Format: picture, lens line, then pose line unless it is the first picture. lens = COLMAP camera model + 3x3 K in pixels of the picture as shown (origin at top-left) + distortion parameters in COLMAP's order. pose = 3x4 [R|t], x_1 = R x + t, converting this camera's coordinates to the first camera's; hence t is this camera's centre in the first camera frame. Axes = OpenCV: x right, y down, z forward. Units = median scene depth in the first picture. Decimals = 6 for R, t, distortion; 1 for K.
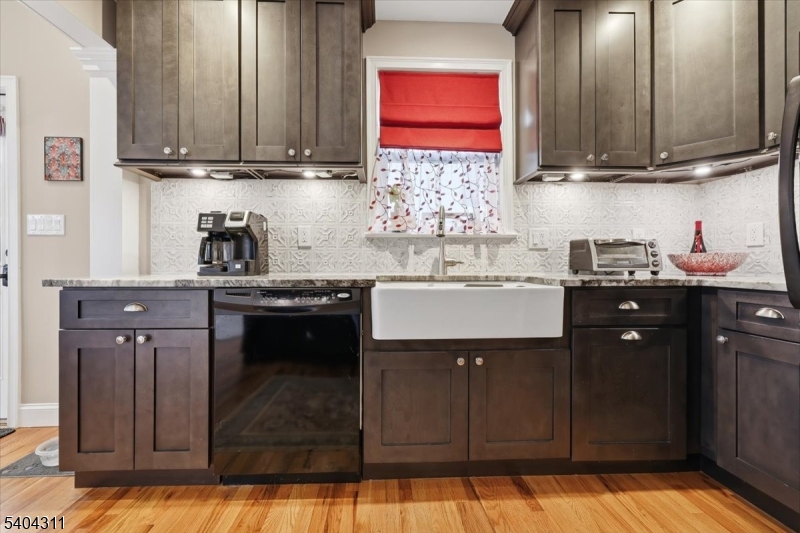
lens RADIAL K [[315.5, 0, 396.9], [0, 315.5, 264.9], [0, 0, 1]] dist [-0.003348, 0.003908]
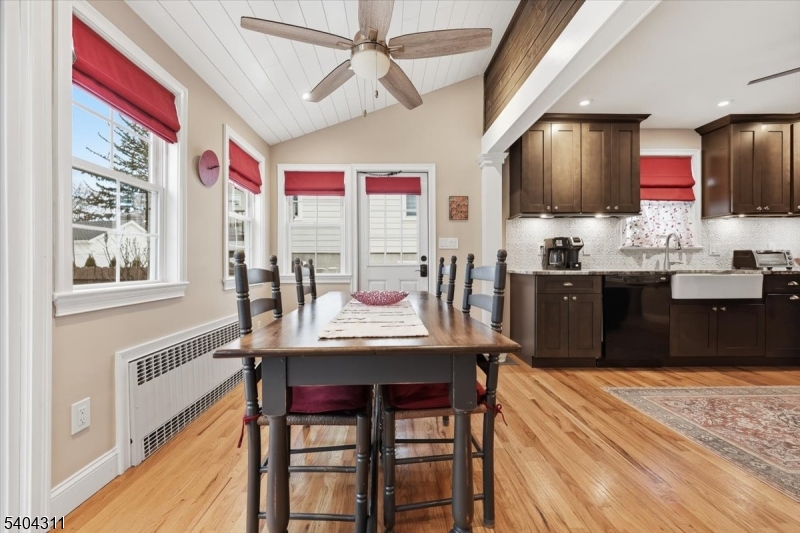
lens RADIAL K [[315.5, 0, 396.9], [0, 315.5, 264.9], [0, 0, 1]] dist [-0.003348, 0.003908]
pose [[0.999830, -0.002887, -0.018208, -1.376872], [0.003006, 0.999974, 0.006532, -0.012773], [0.018188, -0.006585, 0.999813, -0.857756]]
